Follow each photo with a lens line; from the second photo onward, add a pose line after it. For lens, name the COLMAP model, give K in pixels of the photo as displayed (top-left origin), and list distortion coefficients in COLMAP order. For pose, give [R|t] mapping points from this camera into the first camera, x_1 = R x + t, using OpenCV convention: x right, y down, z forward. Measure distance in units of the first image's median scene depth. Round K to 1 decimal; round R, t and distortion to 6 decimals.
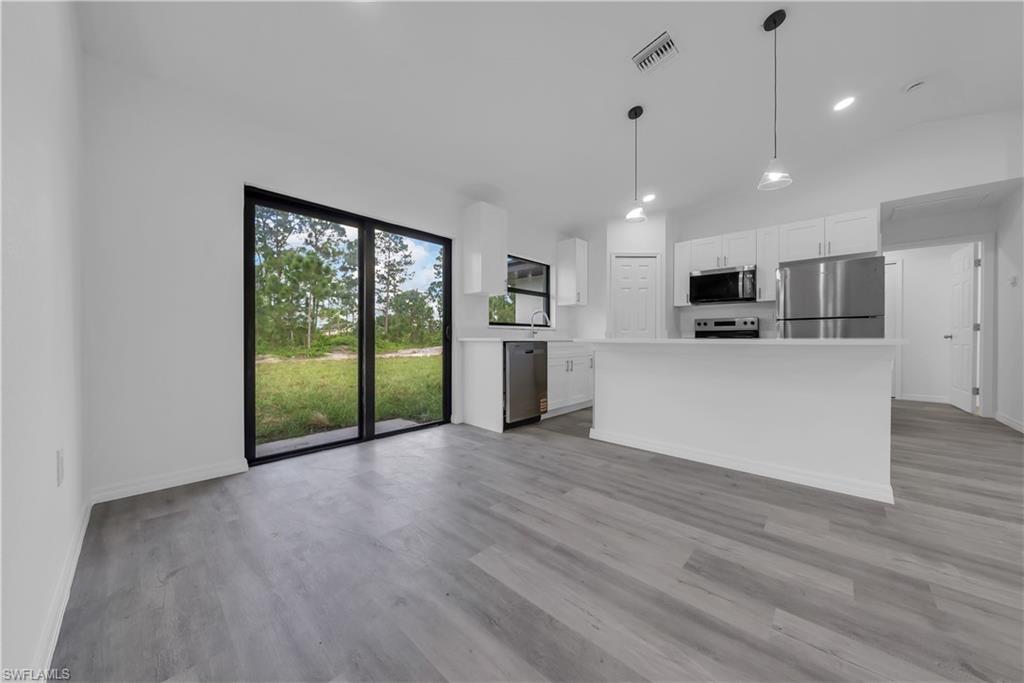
lens RADIAL K [[349.7, 0, 514.4], [0, 349.7, 341.5], [0, 0, 1]] dist [-0.003092, 0.000791]
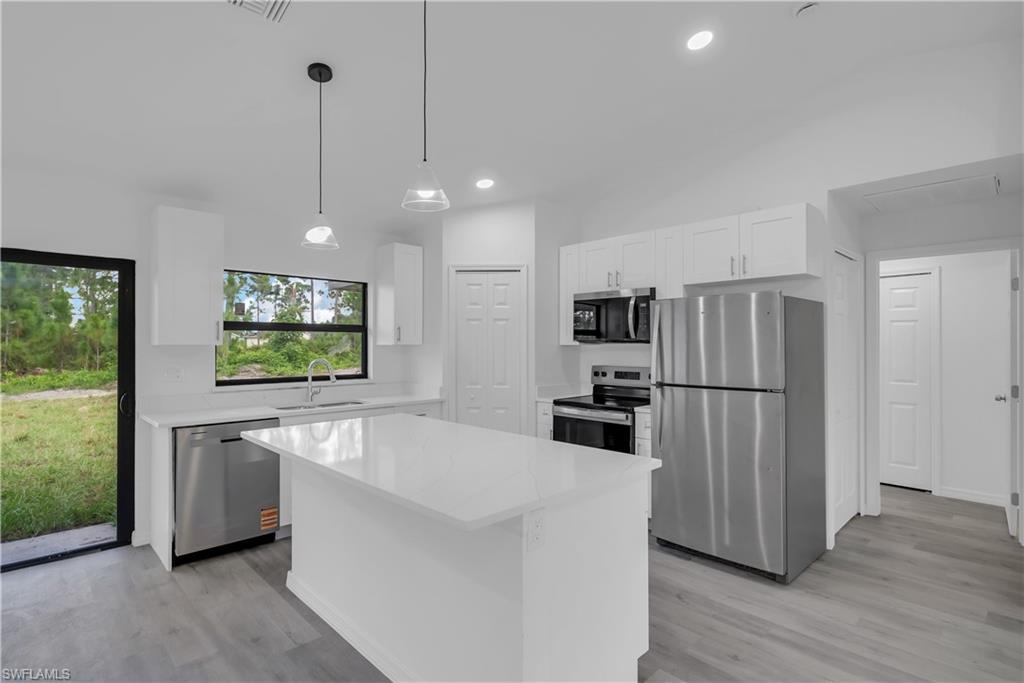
lens RADIAL K [[505.1, 0, 511.3], [0, 505.1, 343.7], [0, 0, 1]] dist [0.003026, -0.000181]
pose [[0.998545, -0.001424, -0.053915, 0.633750], [0.000801, 0.999933, -0.011580, -0.140375], [0.053928, 0.011520, 0.998478, 0.108919]]
